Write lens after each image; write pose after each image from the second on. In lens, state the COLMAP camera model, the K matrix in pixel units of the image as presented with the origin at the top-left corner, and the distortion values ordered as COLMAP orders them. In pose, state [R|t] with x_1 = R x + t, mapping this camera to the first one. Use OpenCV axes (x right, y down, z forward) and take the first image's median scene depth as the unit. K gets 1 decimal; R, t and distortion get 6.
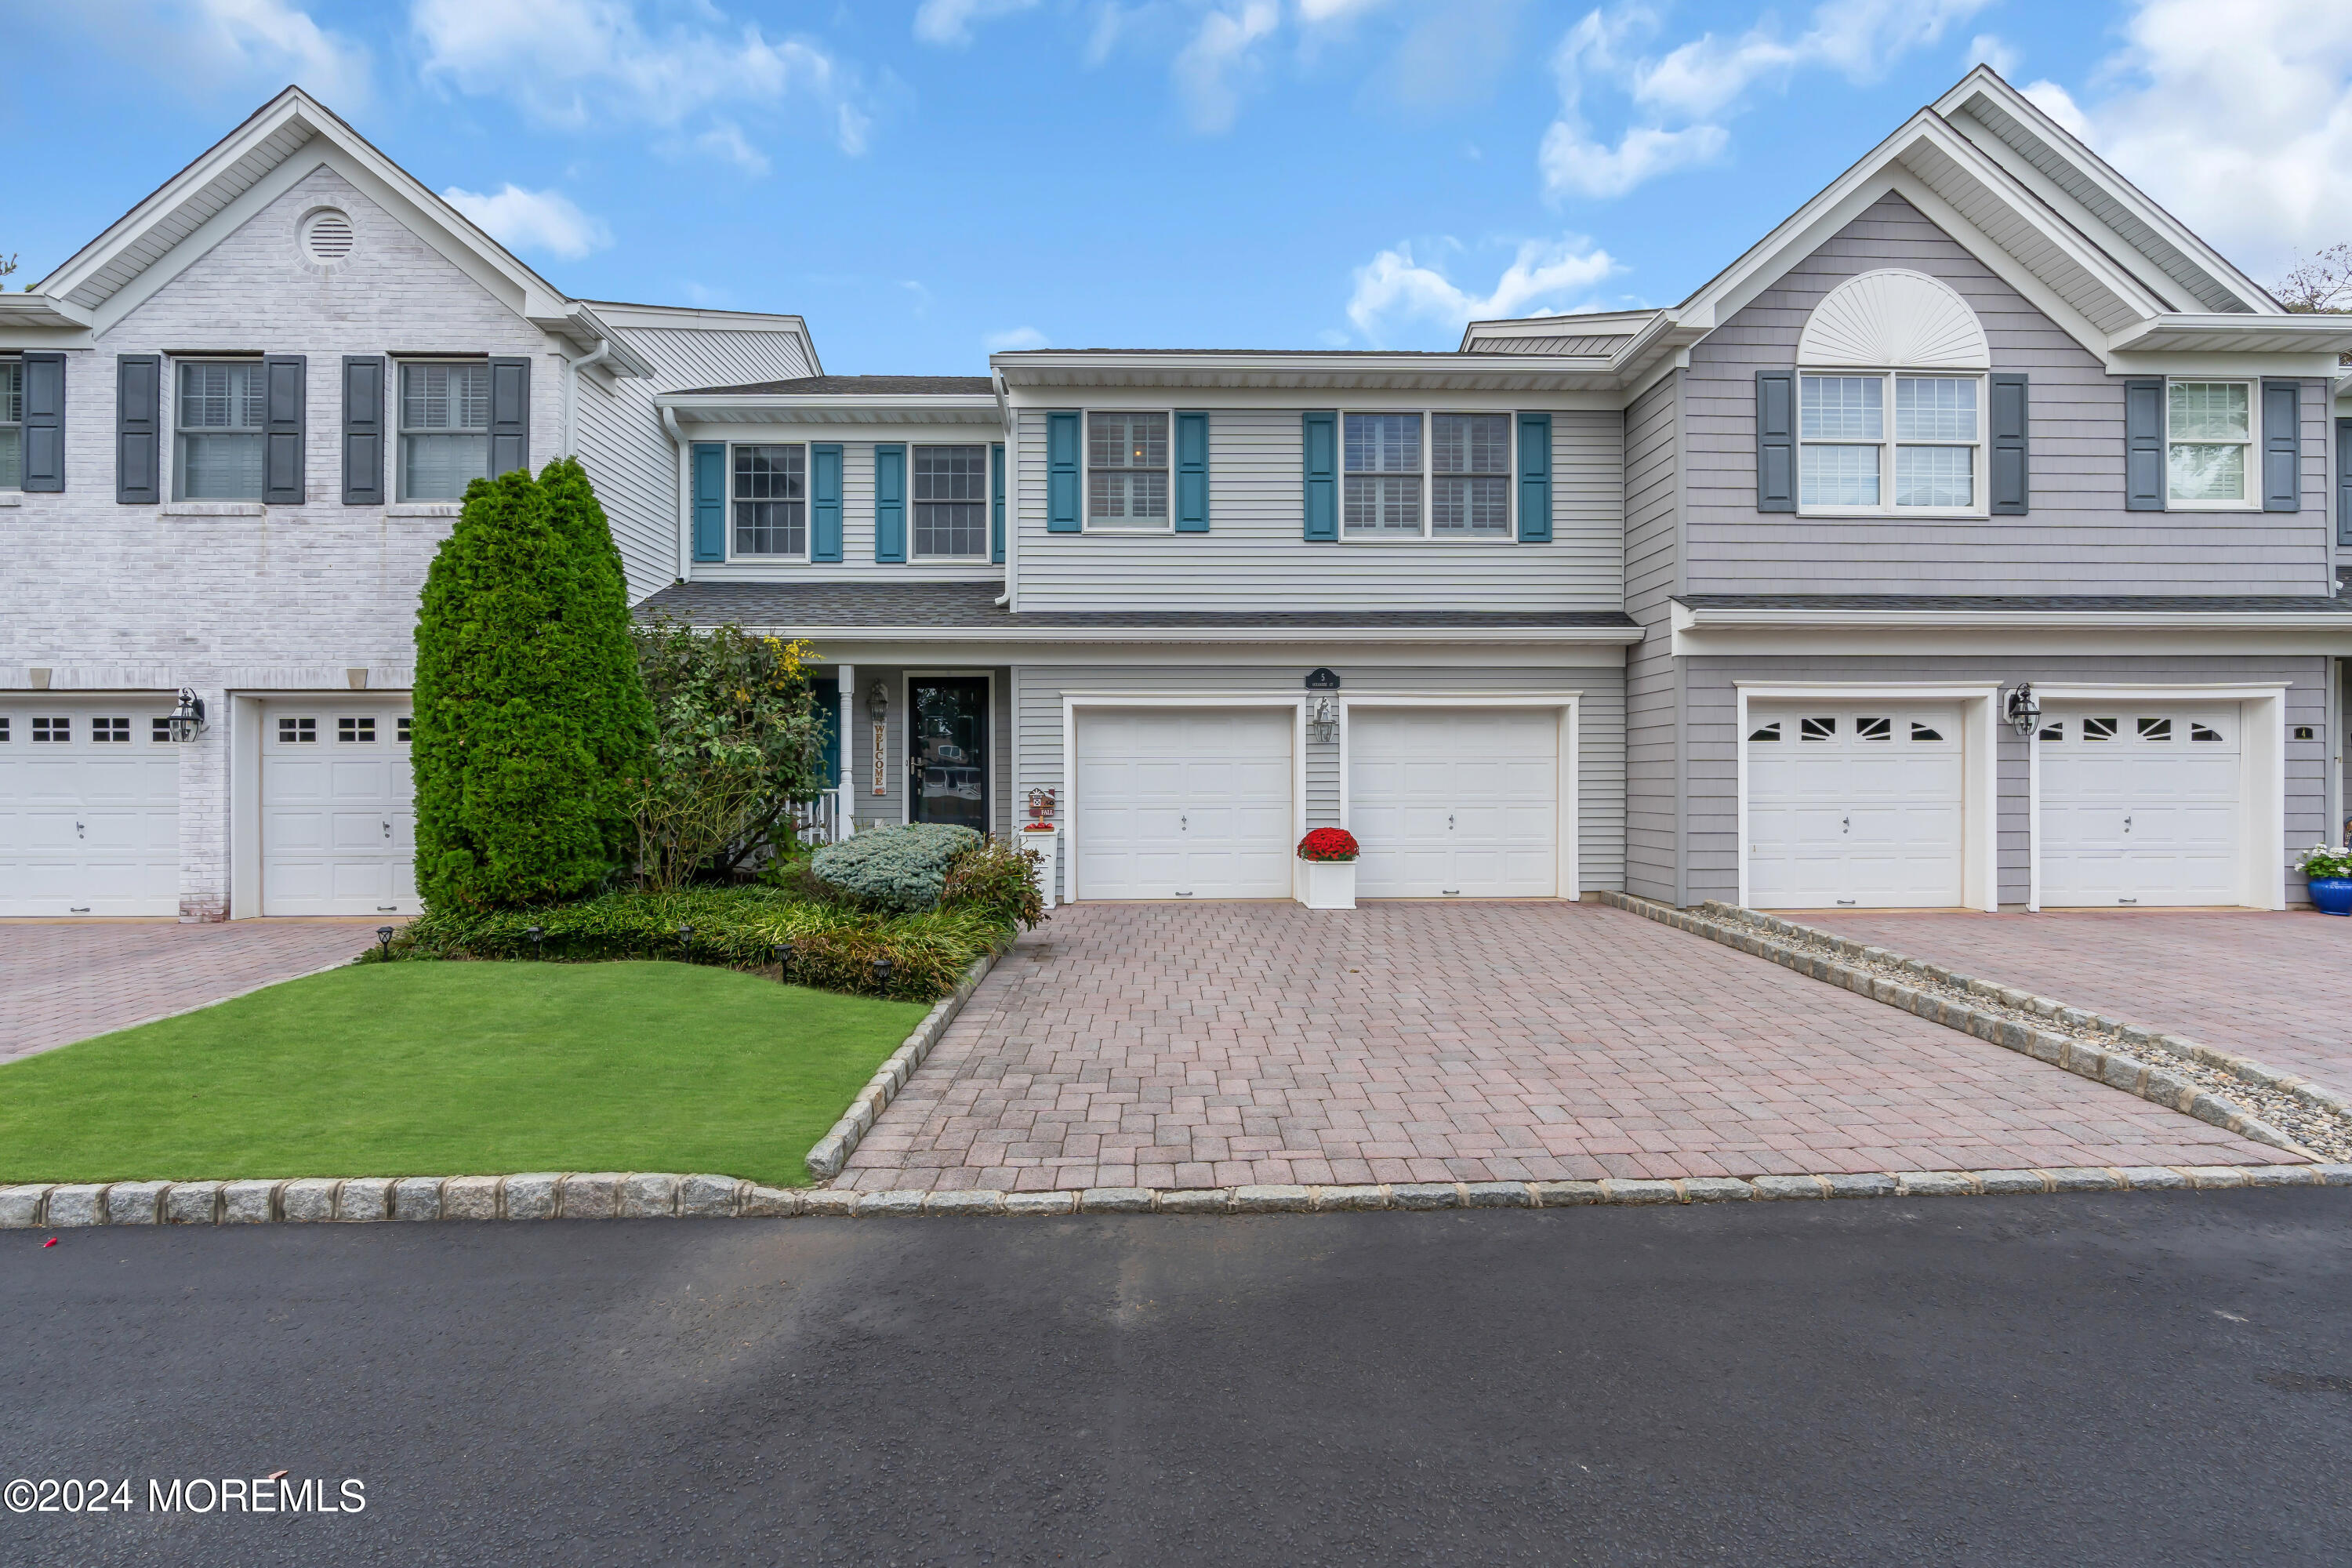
lens RADIAL K [[1069.1, 0, 1187.4], [0, 1069.1, 788.4], [0, 0, 1]] dist [-0.010765, 0.001704]
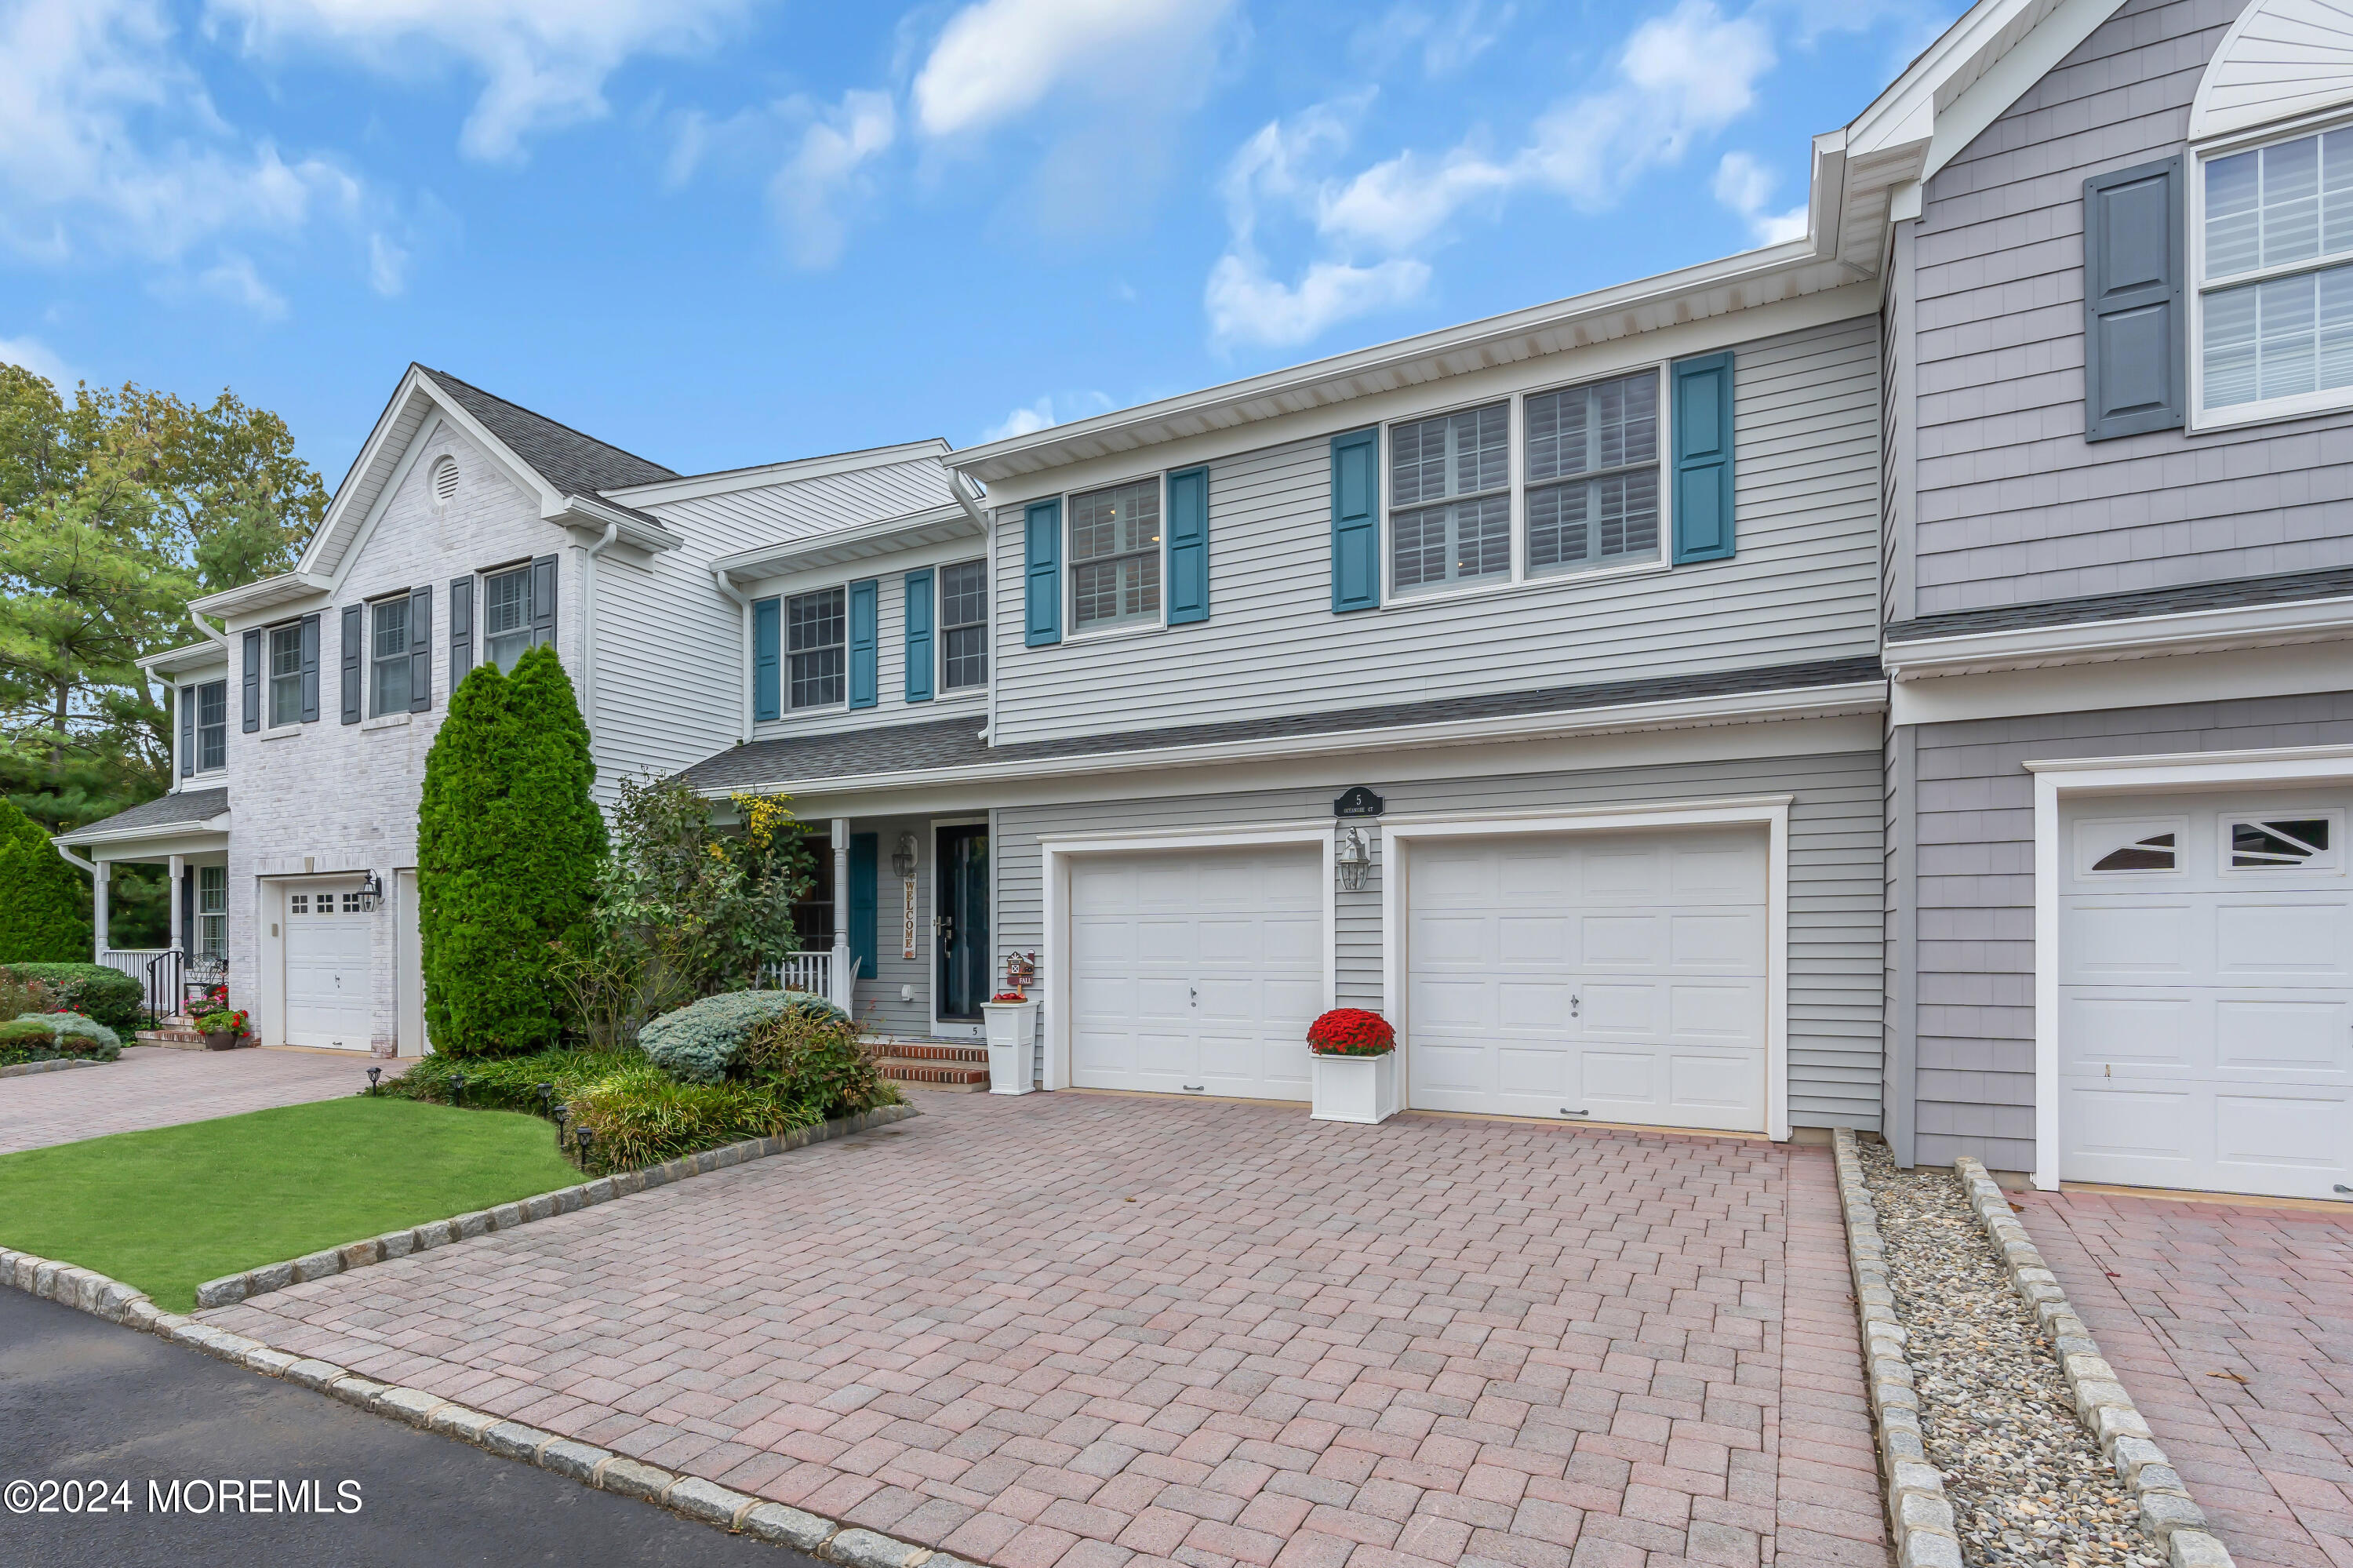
lens RADIAL K [[1279.9, 0, 942.3], [0, 1279.9, 955.4], [0, 0, 1]] dist [-0.014539, 0.004088]
pose [[0.819987, 0.006123, -0.572349, 0.393161], [-0.003199, 0.999976, 0.006114, -0.003583], [0.572373, -0.003183, 0.819987, 0.134464]]
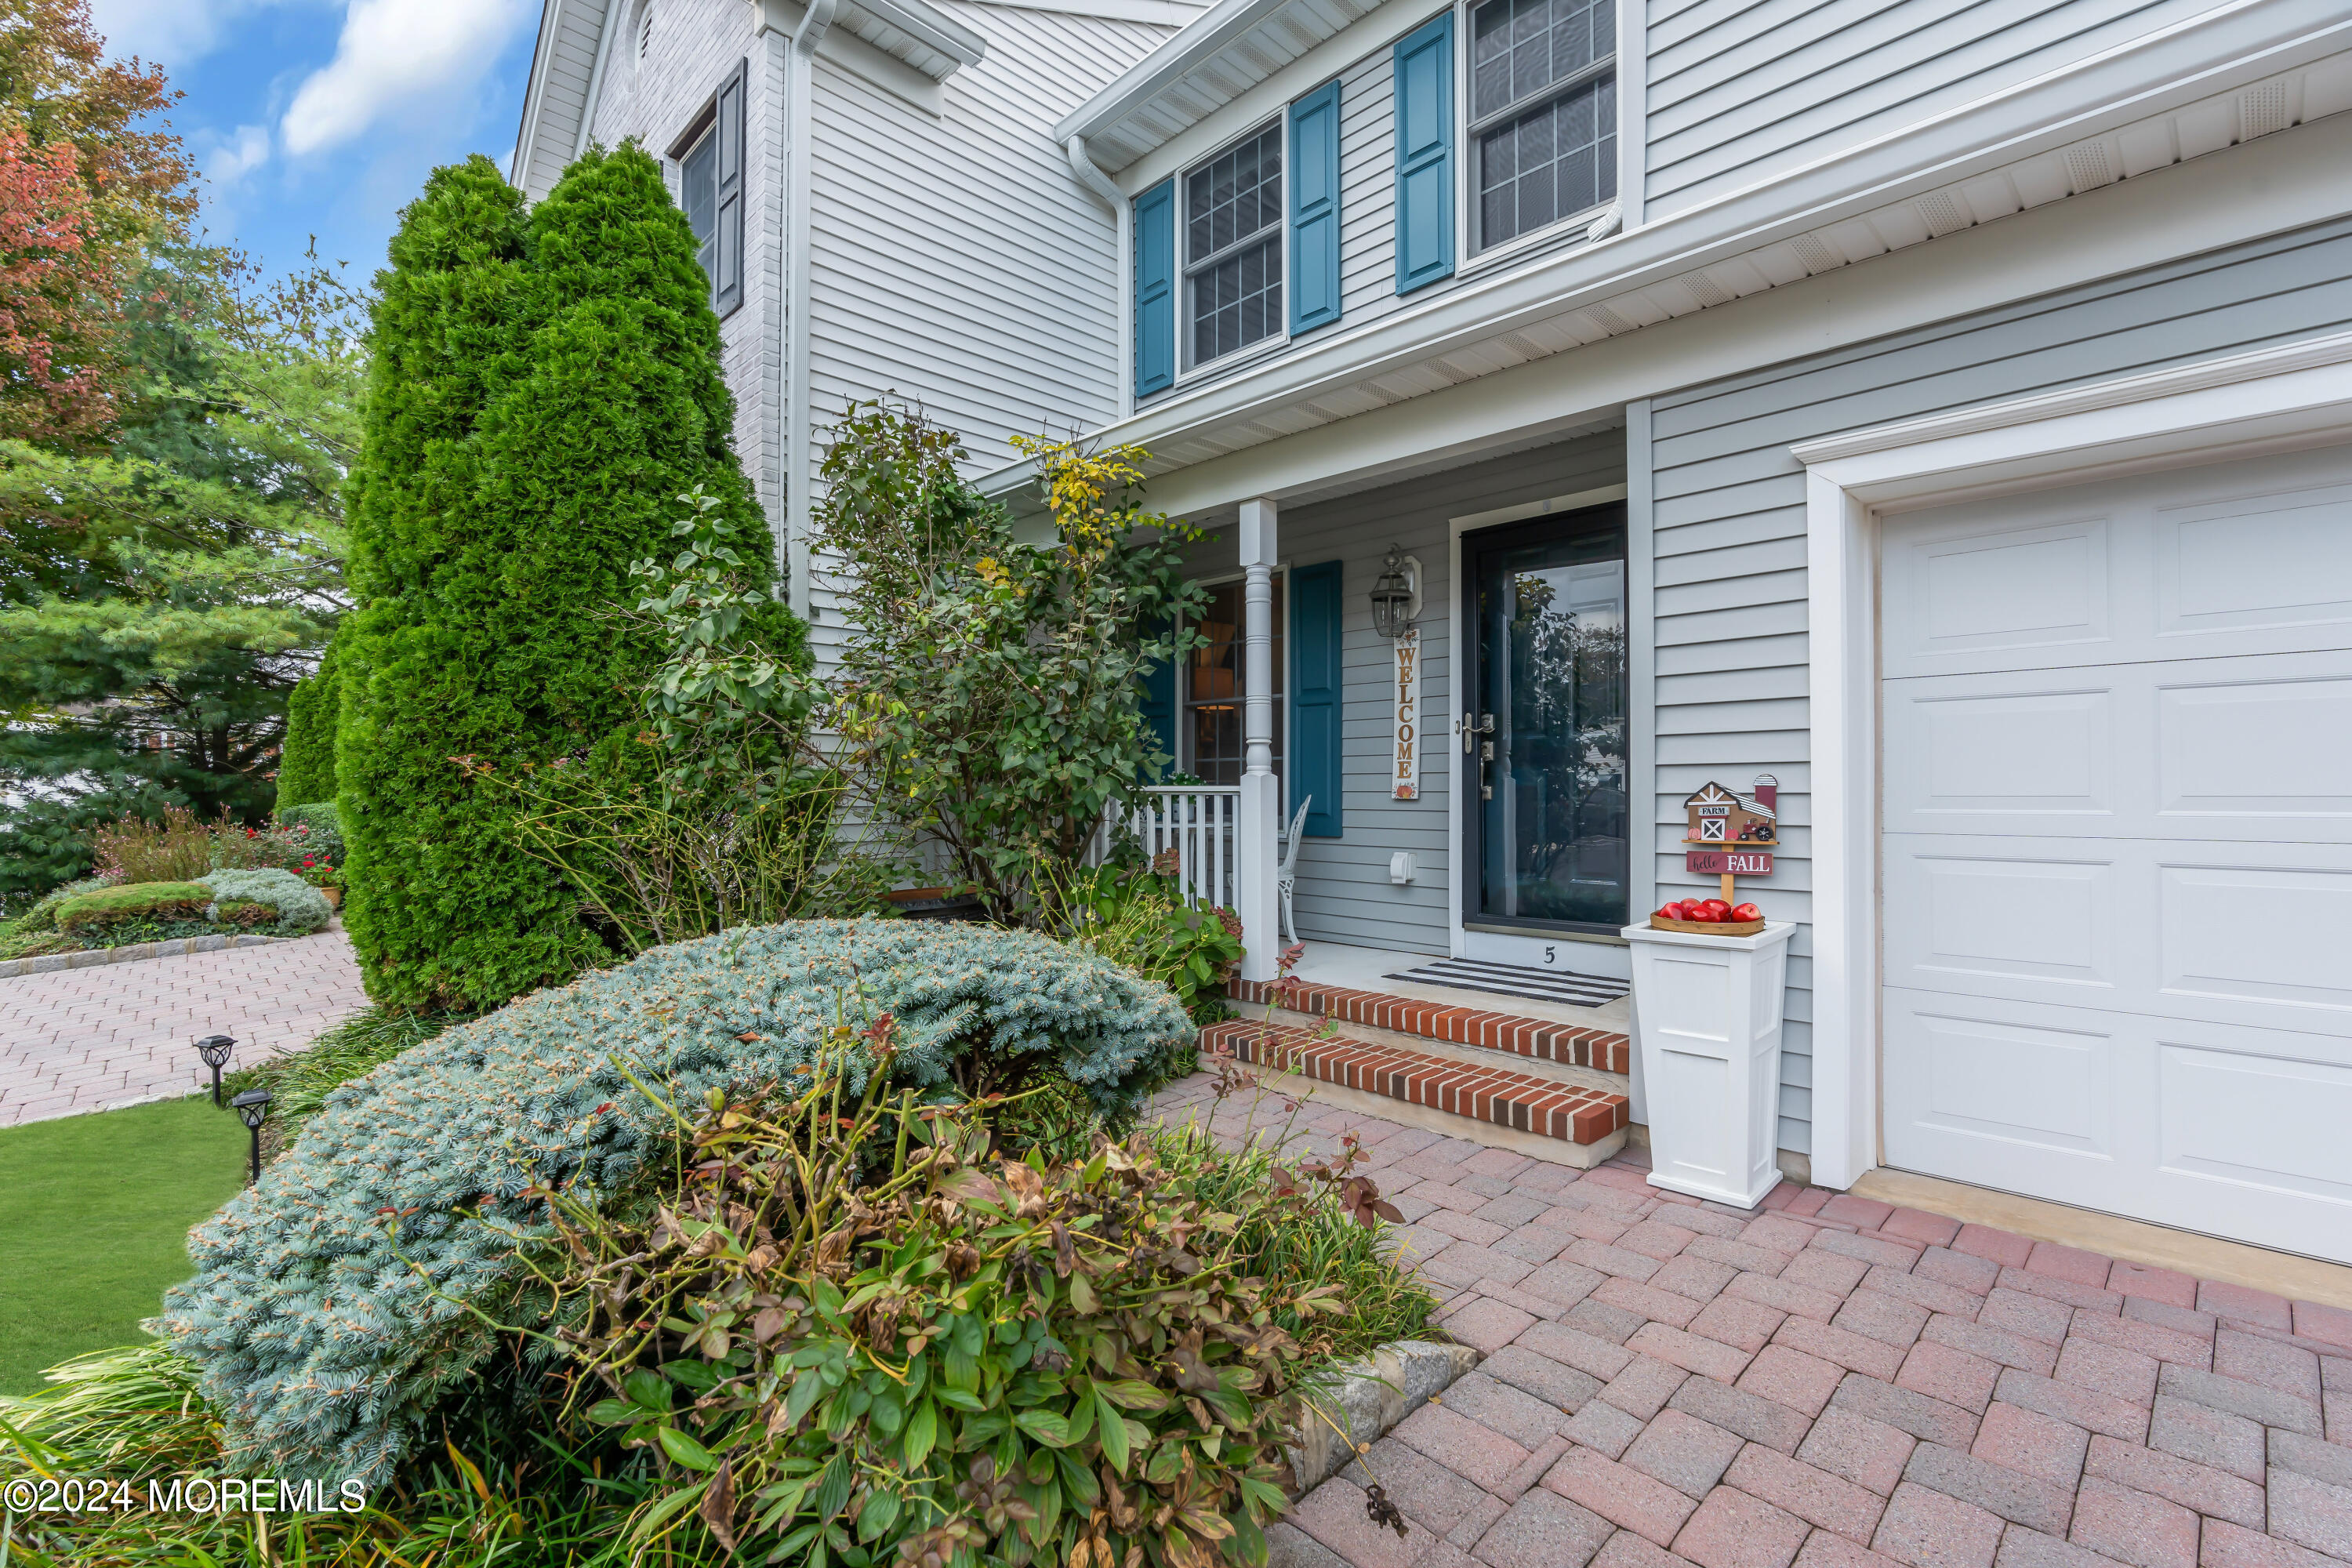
lens RADIAL K [[1053.3, 0, 1180.1], [0, 1053.3, 779.5], [0, 0, 1]] dist [-0.006113, 0.000207]
pose [[0.672021, -0.004446, -0.740519, -0.019627], [-0.002380, 0.999964, -0.008163, 0.001721], [0.740528, 0.007249, 0.671986, 0.684033]]
